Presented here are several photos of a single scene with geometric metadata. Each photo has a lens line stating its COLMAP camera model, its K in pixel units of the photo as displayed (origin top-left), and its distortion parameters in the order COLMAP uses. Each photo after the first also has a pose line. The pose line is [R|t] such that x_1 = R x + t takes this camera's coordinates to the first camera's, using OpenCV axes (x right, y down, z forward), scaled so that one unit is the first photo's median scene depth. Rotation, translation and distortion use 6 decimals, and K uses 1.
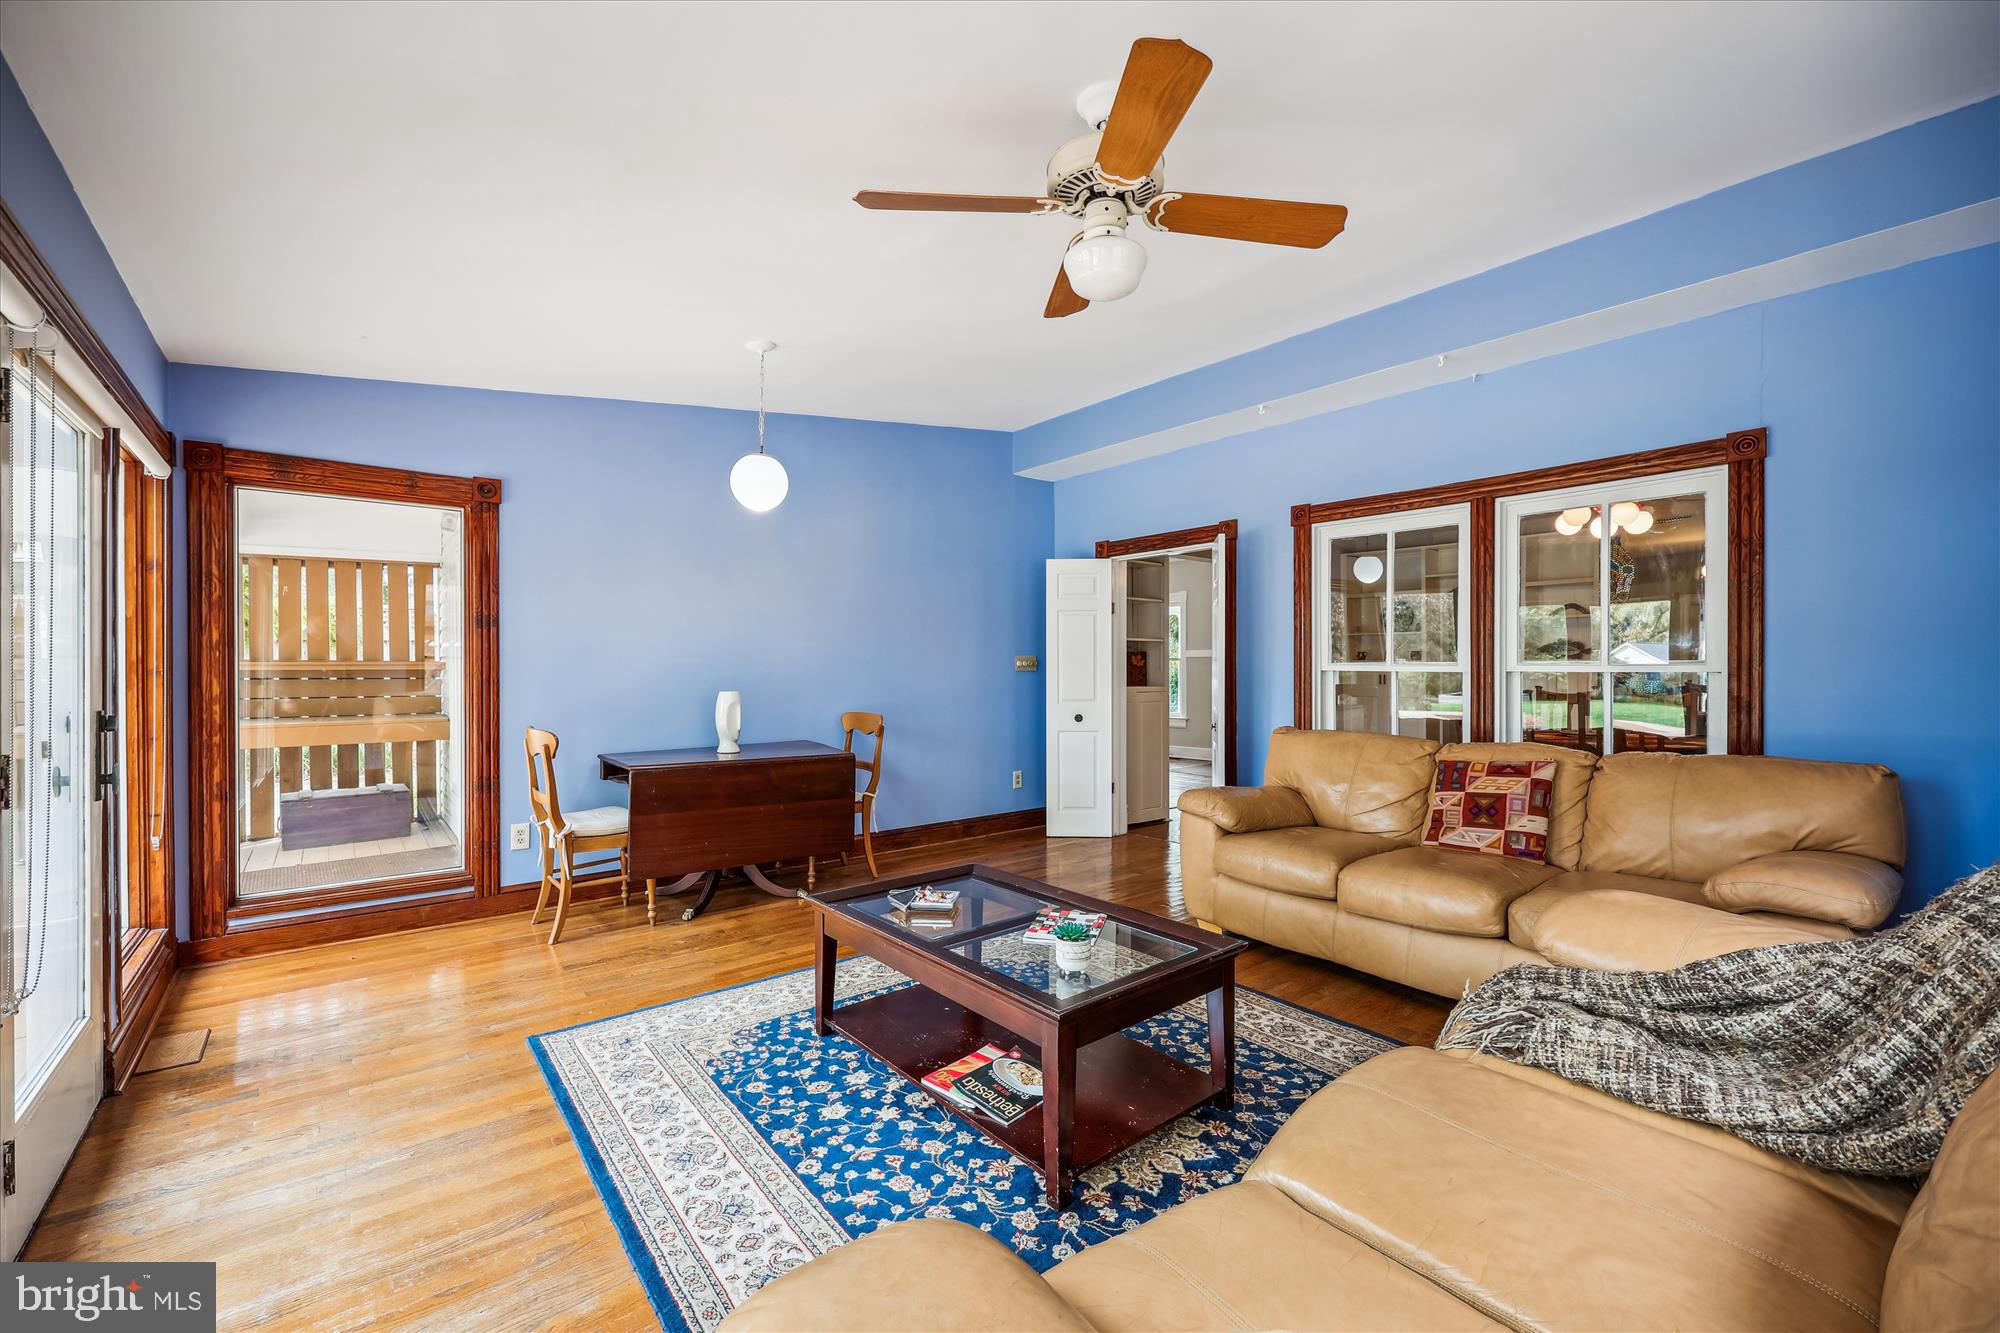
lens RADIAL K [[819.9, 0, 1011.8], [0, 819.9, 669.3], [0, 0, 1]] dist [0.007082, 0.000131]
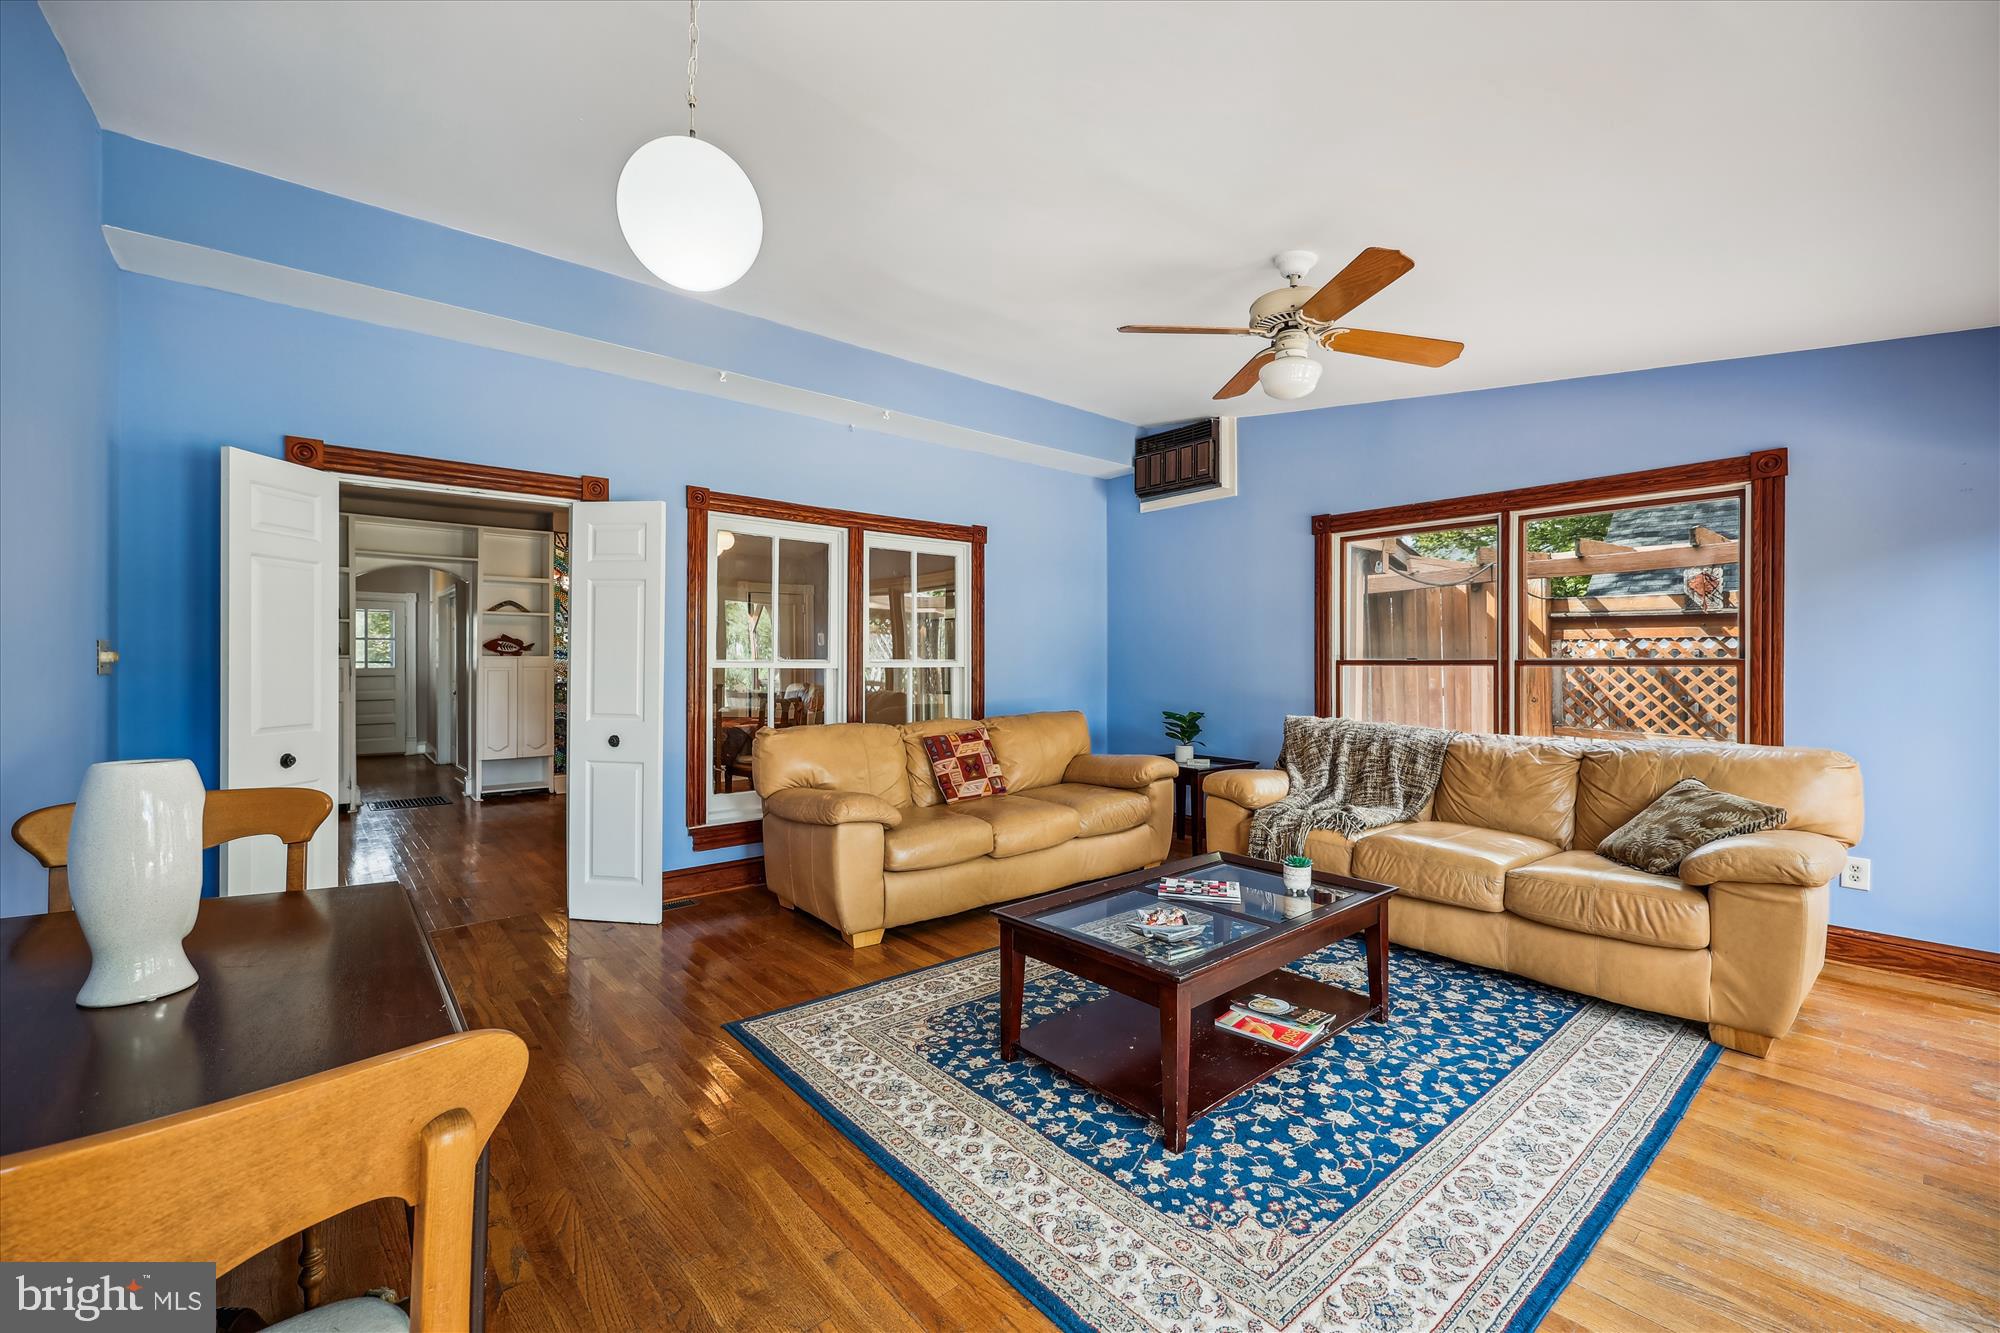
lens RADIAL K [[819.9, 0, 1007.3], [0, 819.9, 670.5], [0, 0, 1]] dist [0.007082, 0.000131]
pose [[-0.016348, -0.007283, 0.999840, -1.081558], [0.003295, 0.999968, 0.007338, -0.002238], [-0.999861, 0.003415, -0.016324, 1.288458]]
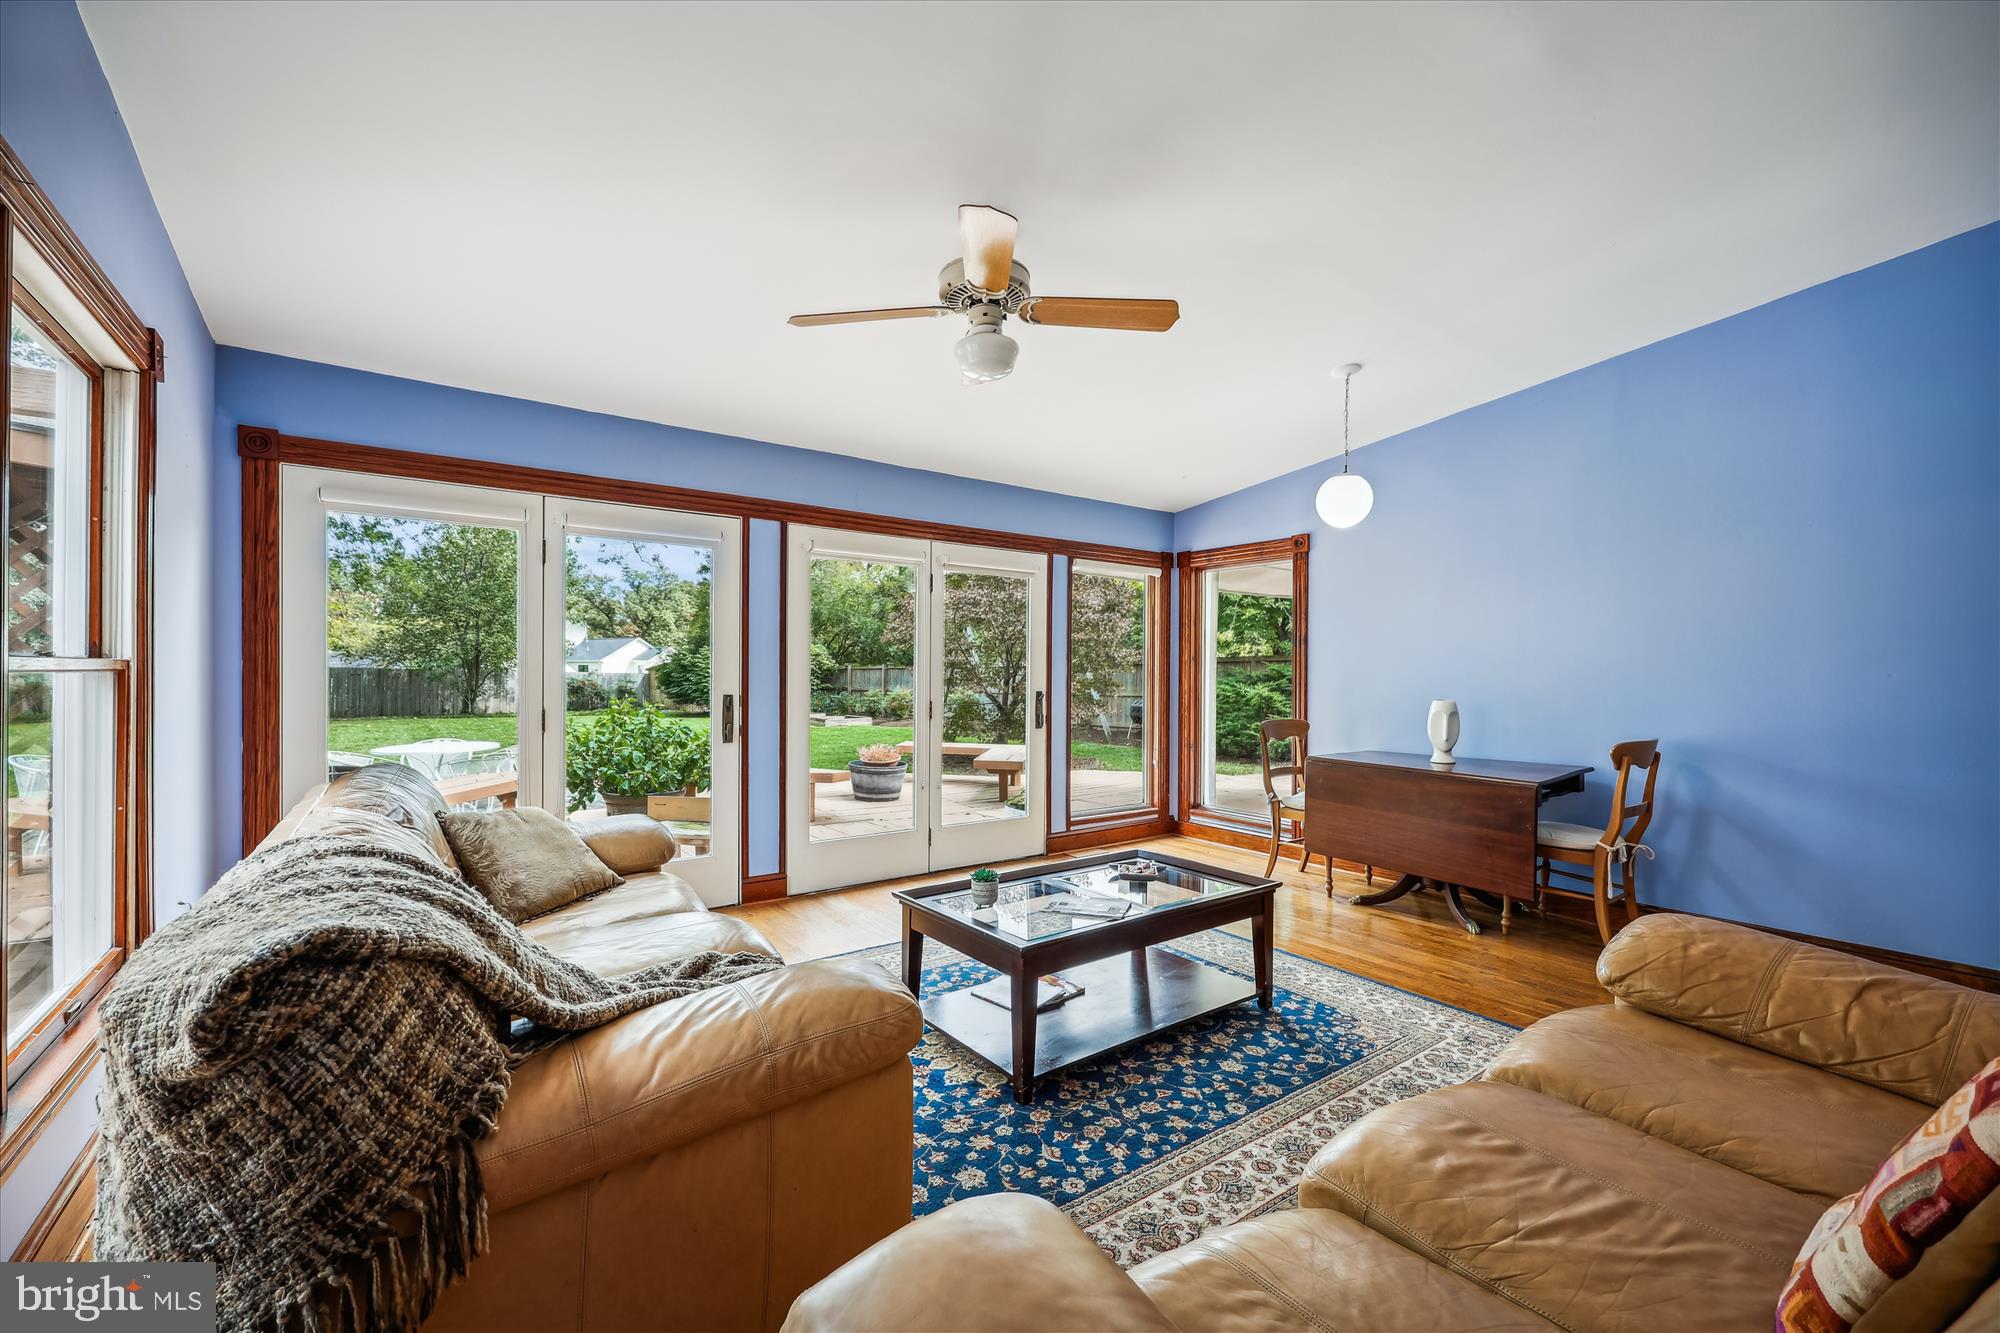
lens RADIAL K [[819.9, 0, 999.5], [0, 819.9, 670.1], [0, 0, 1]] dist [0.007082, 0.000131]
pose [[-0.060212, -0.005821, -0.998169, 1.181931], [-0.010306, 0.999933, -0.005210, 0.002776], [0.998132, 0.009973, -0.060268, 0.946538]]
